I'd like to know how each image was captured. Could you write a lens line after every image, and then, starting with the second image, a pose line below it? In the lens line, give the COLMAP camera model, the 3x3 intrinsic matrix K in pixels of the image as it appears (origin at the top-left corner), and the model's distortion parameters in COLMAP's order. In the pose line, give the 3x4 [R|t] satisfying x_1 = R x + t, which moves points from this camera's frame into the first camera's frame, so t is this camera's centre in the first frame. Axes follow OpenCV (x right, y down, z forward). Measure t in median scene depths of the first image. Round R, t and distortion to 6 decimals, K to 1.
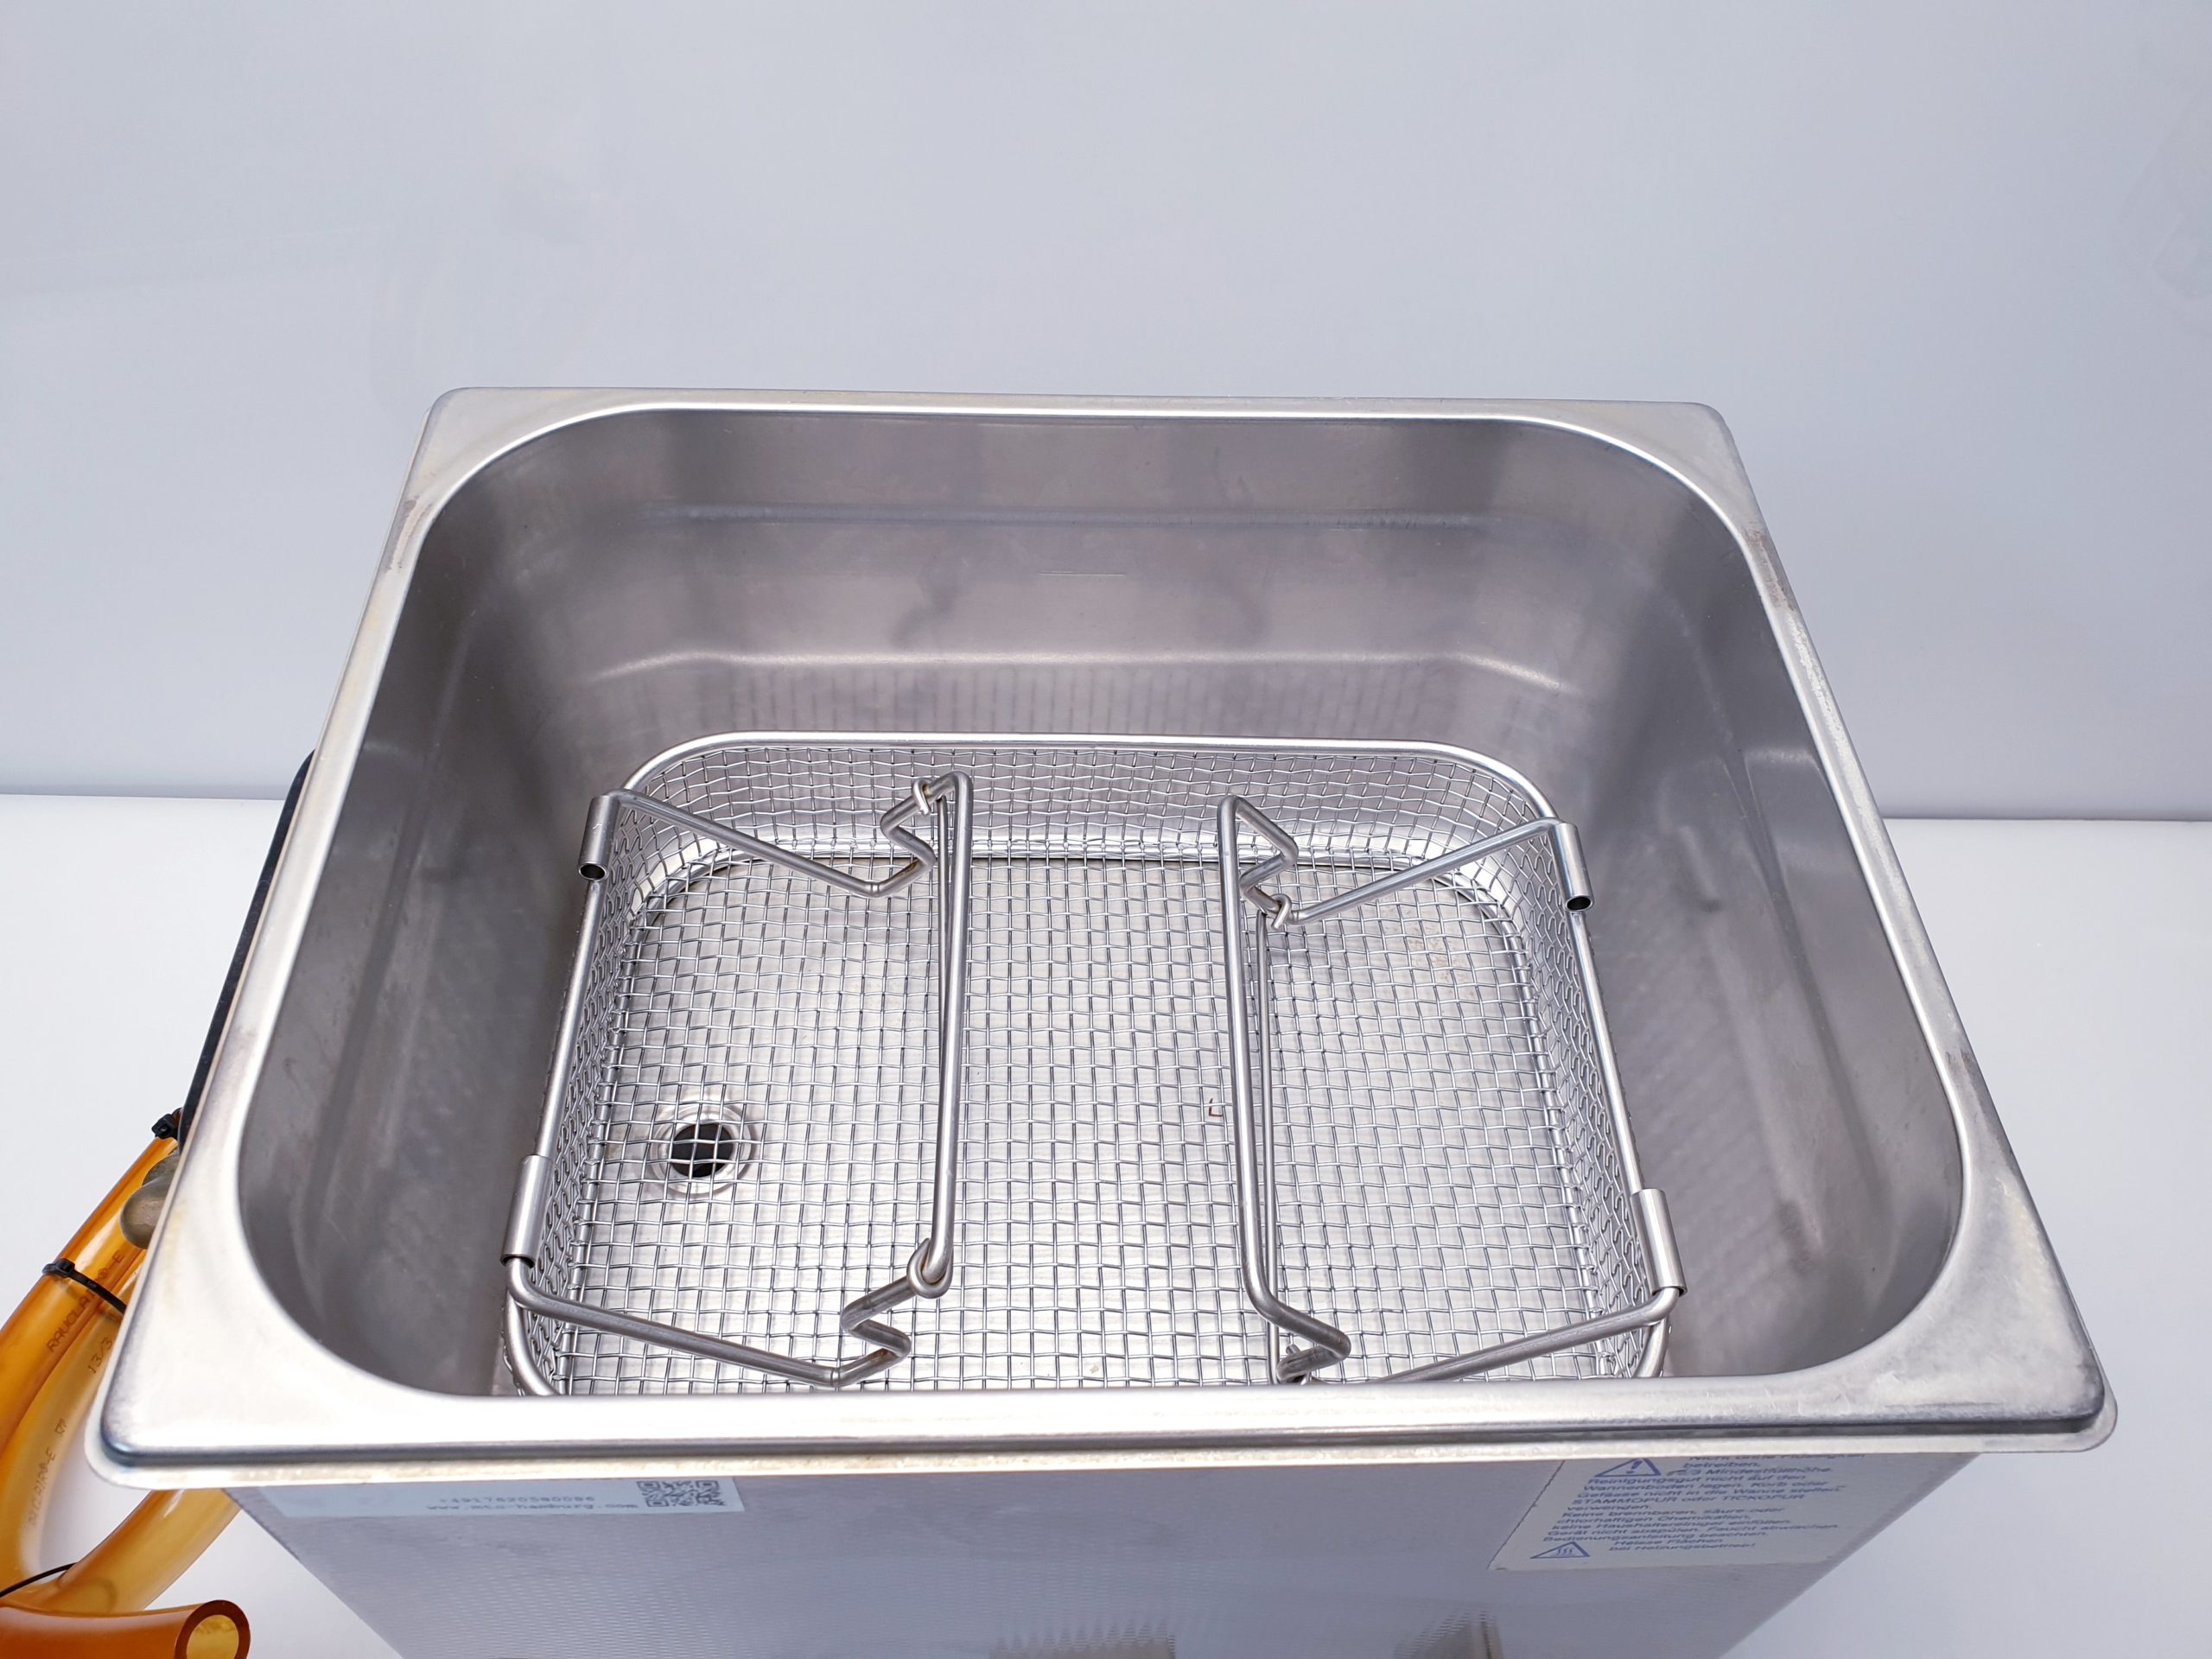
lens RADIAL K [[1710.9, 0, 1096.8], [0, 1710.9, 790.1], [0, 0, 1]] dist [-0.015302, -0.036730]
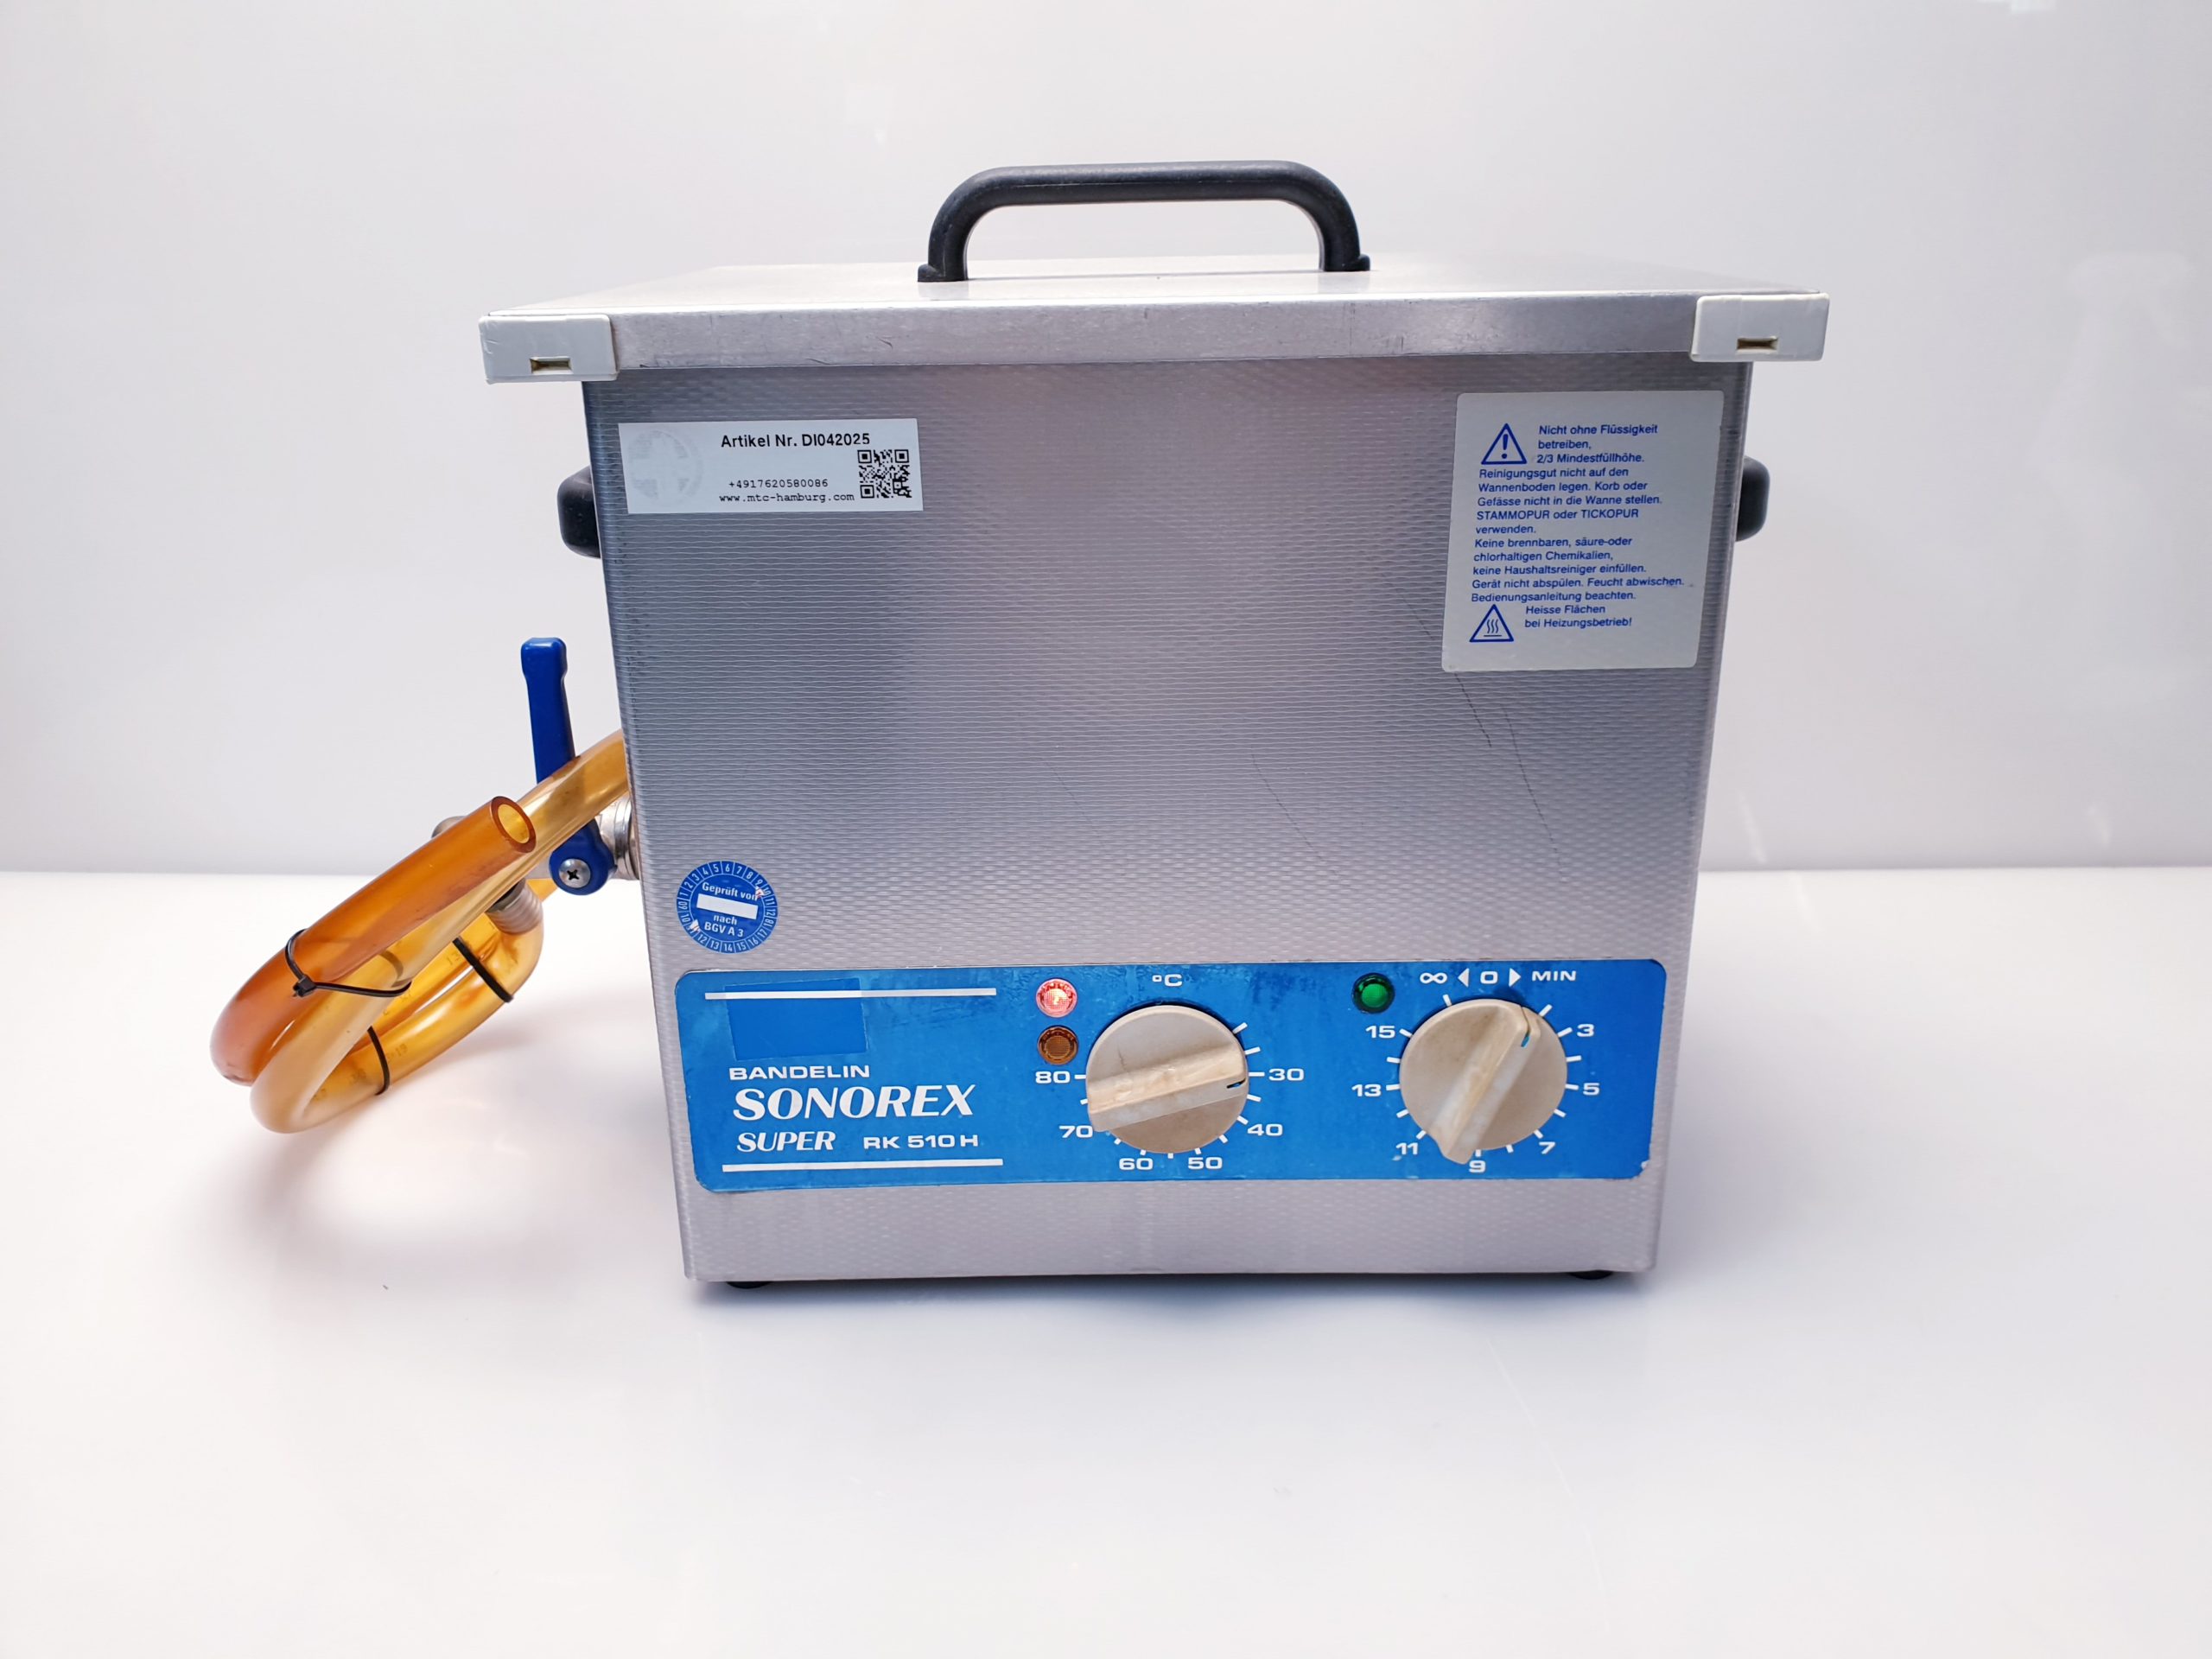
lens RADIAL K [[1710.9, 0, 1091.2], [0, 1710.9, 867.2], [0, 0, 1]] dist [-0.015302, -0.036730]
pose [[0.997260, -0.041087, -0.061520, 0.017860], [0.006467, 0.876829, -0.480759, 0.963673], [0.073696, 0.479044, 0.874692, -0.123428]]
